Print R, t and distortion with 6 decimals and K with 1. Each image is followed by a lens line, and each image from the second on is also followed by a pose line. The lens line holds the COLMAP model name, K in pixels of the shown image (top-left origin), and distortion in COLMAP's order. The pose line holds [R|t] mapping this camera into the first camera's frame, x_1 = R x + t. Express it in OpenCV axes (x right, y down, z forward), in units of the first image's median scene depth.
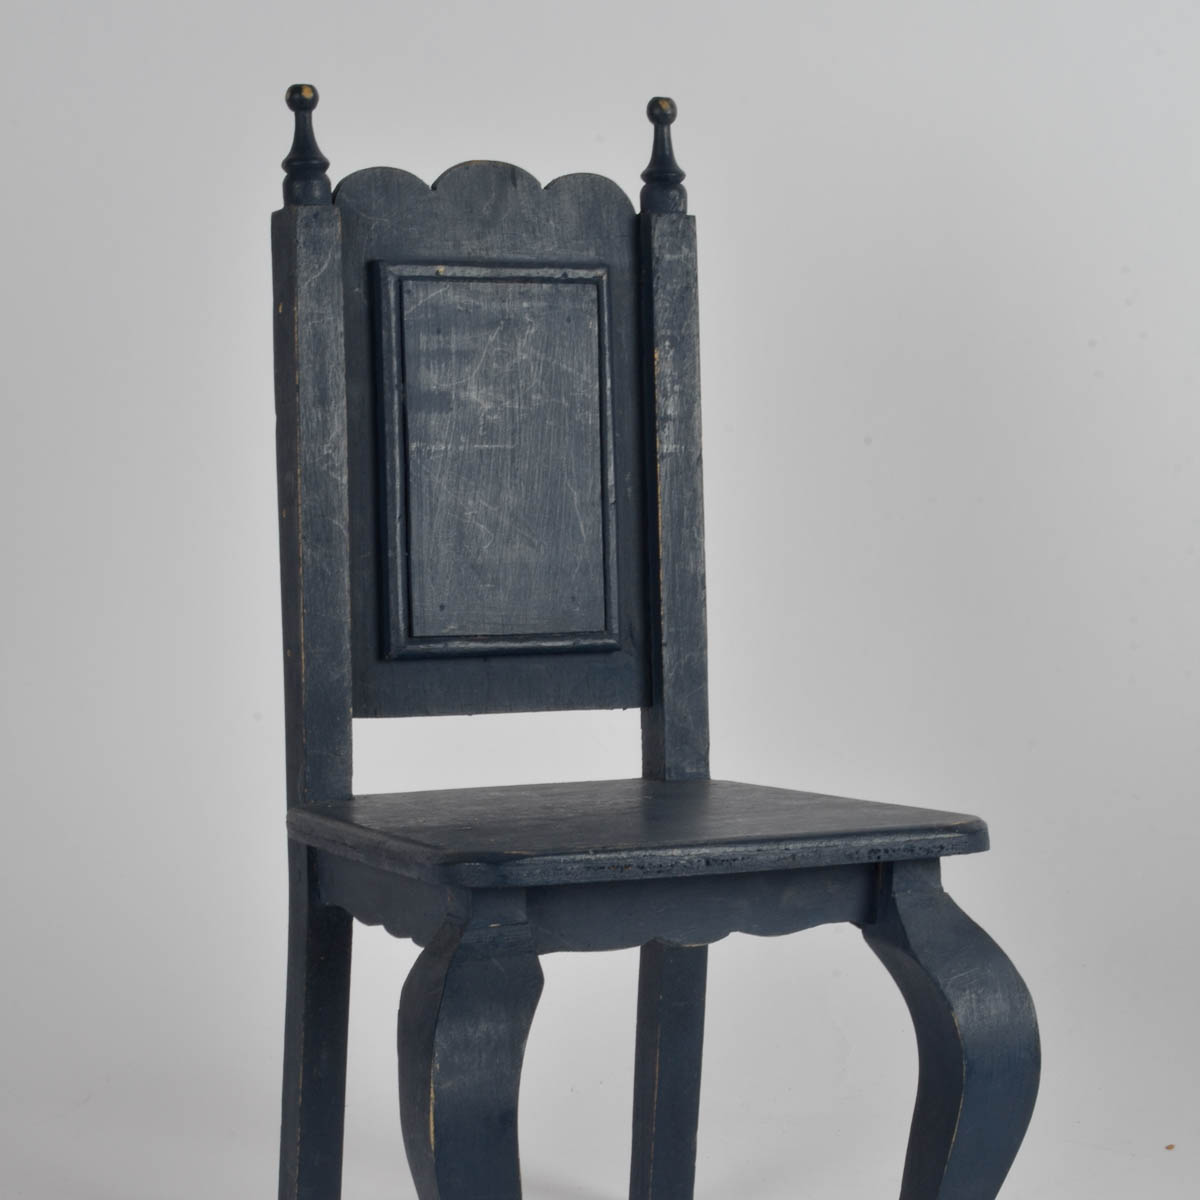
lens RADIAL K [[3803.6, 0, 600.0], [0, 3803.6, 600.0], [0, 0, 1]] dist [-0.015205, -0.943165]
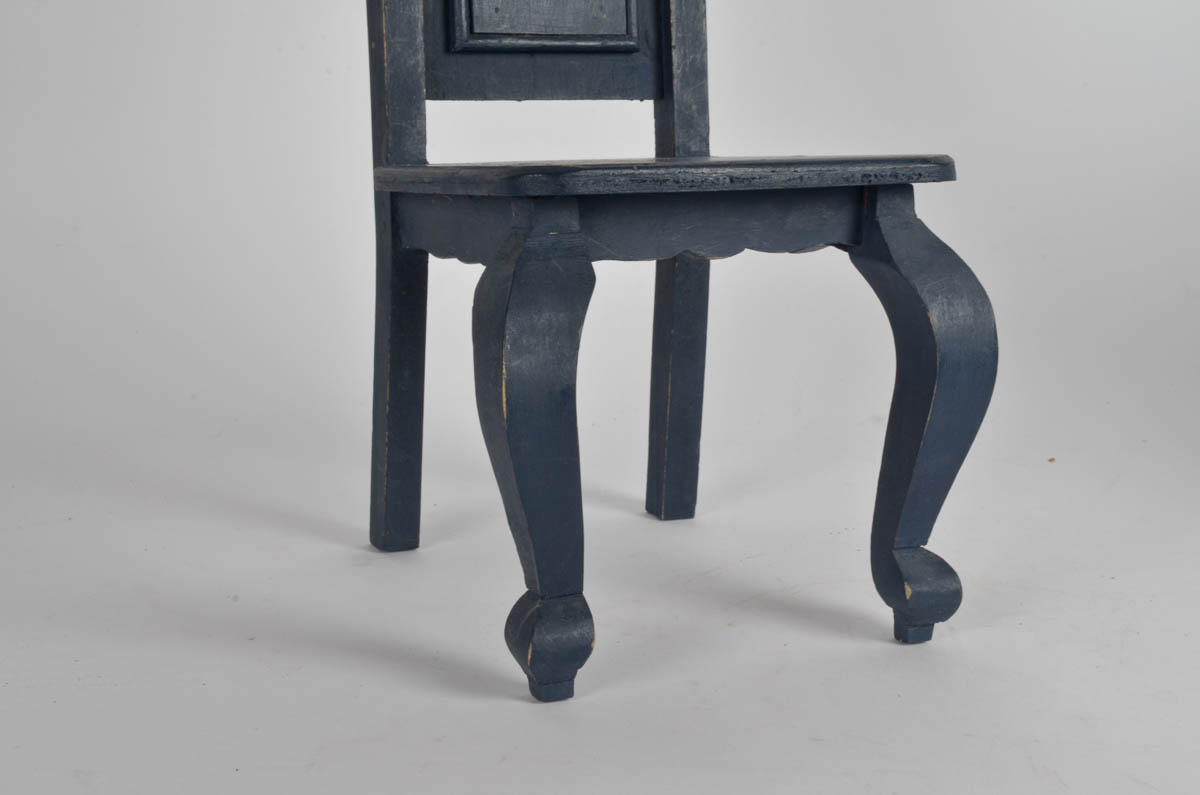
lens RADIAL K [[2165.9, 0, 600.0], [0, 2165.9, 397.5], [0, 0, 1]] dist [-0.049558, -0.036603]
pose [[0.999498, -0.012618, 0.029072, -0.030233], [0.011080, 0.998561, 0.052462, 0.091817], [-0.029692, -0.052114, 0.998200, 0.293601]]
